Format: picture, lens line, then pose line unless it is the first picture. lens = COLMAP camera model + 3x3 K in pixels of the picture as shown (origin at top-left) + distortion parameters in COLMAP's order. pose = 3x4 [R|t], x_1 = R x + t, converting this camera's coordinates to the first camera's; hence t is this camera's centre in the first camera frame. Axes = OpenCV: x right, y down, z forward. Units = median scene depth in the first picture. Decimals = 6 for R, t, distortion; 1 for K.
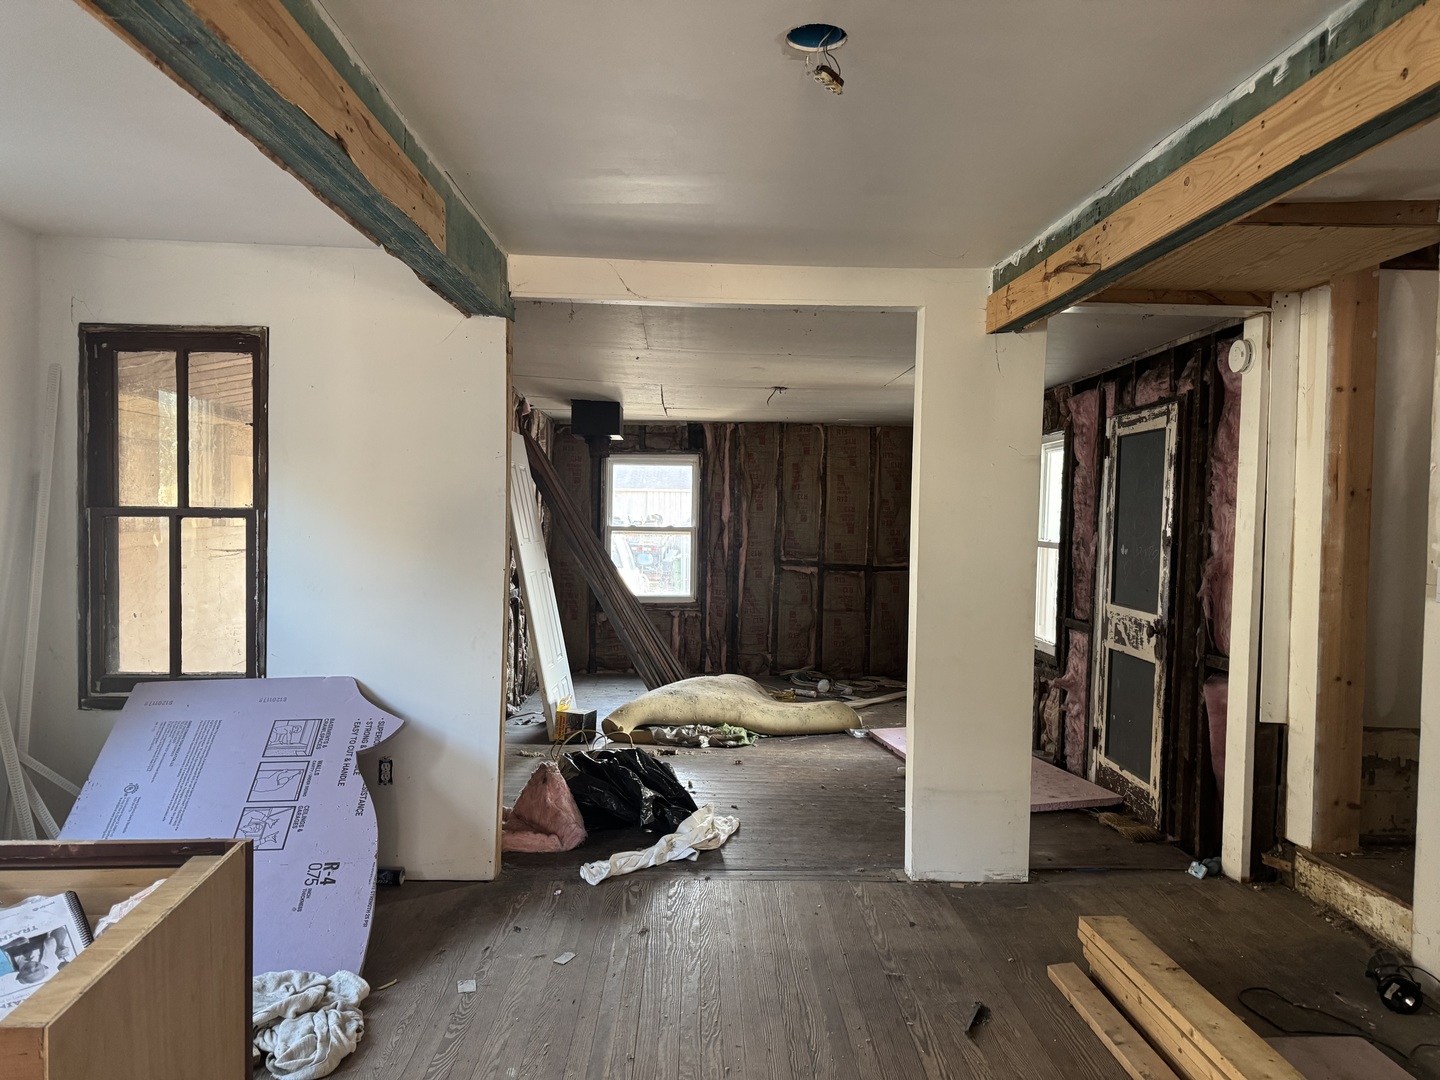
lens RADIAL K [[1008.8, 0, 721.5], [0, 1008.8, 537.7], [0, 0, 1]] dist [0.030100, -0.027429]
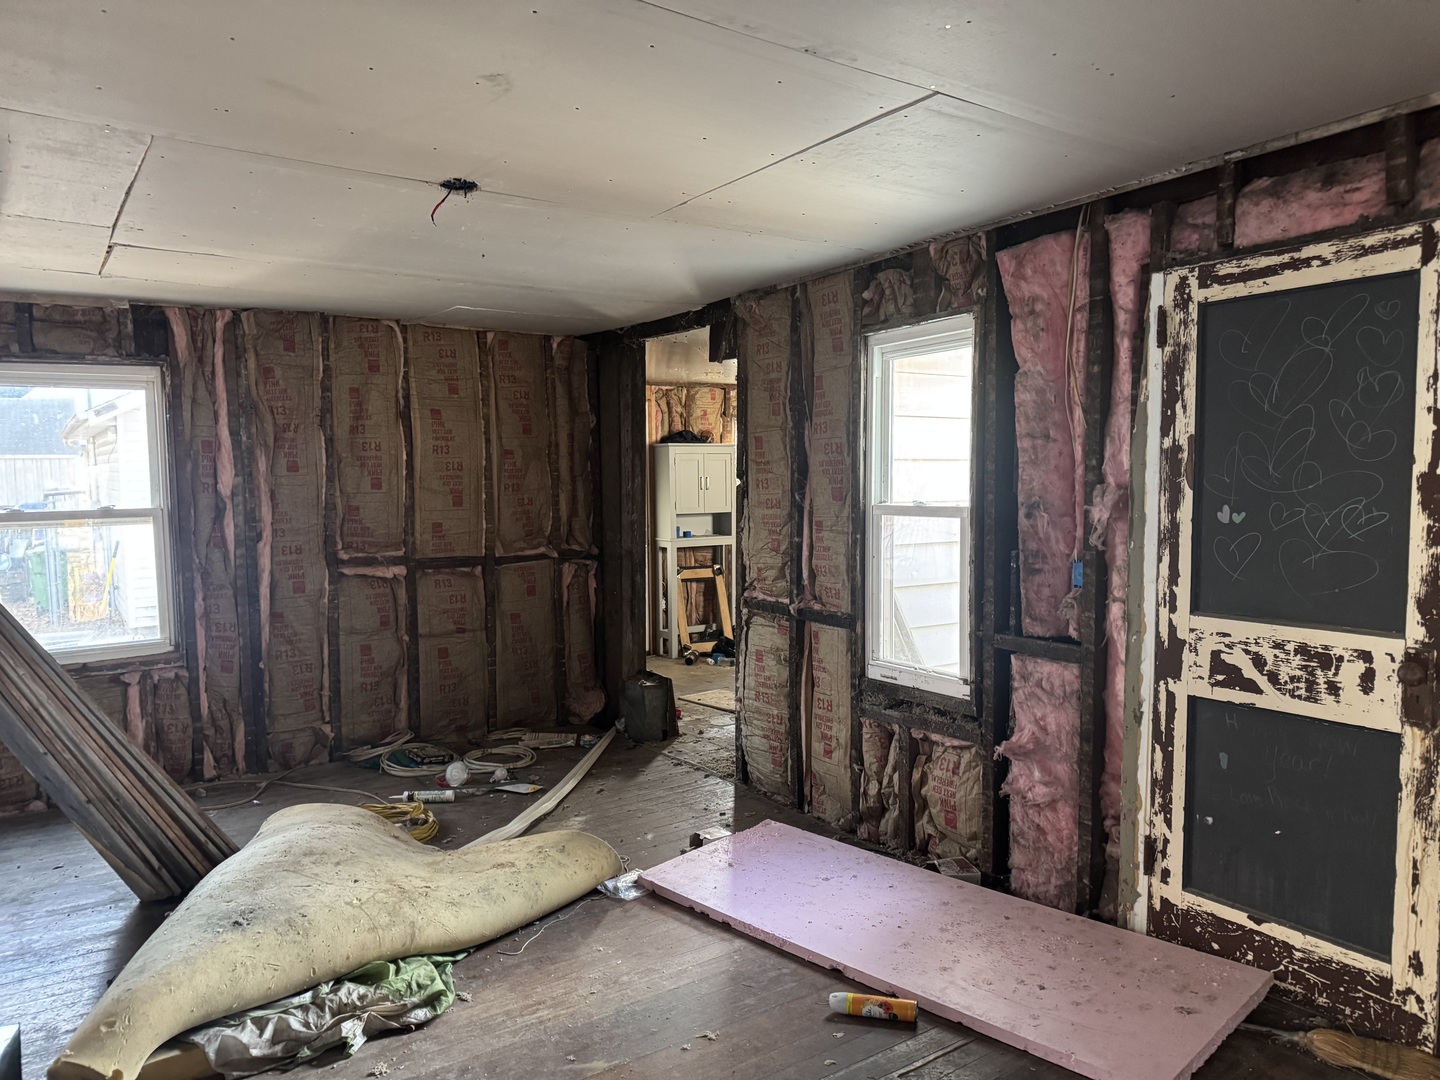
lens RADIAL K [[1008.8, 0, 725.5], [0, 1008.8, 546.8], [0, 0, 1]] dist [0.030100, -0.027429]
pose [[0.834536, -0.069355, 0.546571, -0.071341], [0.044229, 0.997277, 0.059014, -0.008529], [-0.549176, -0.025075, 0.835331, 0.403290]]
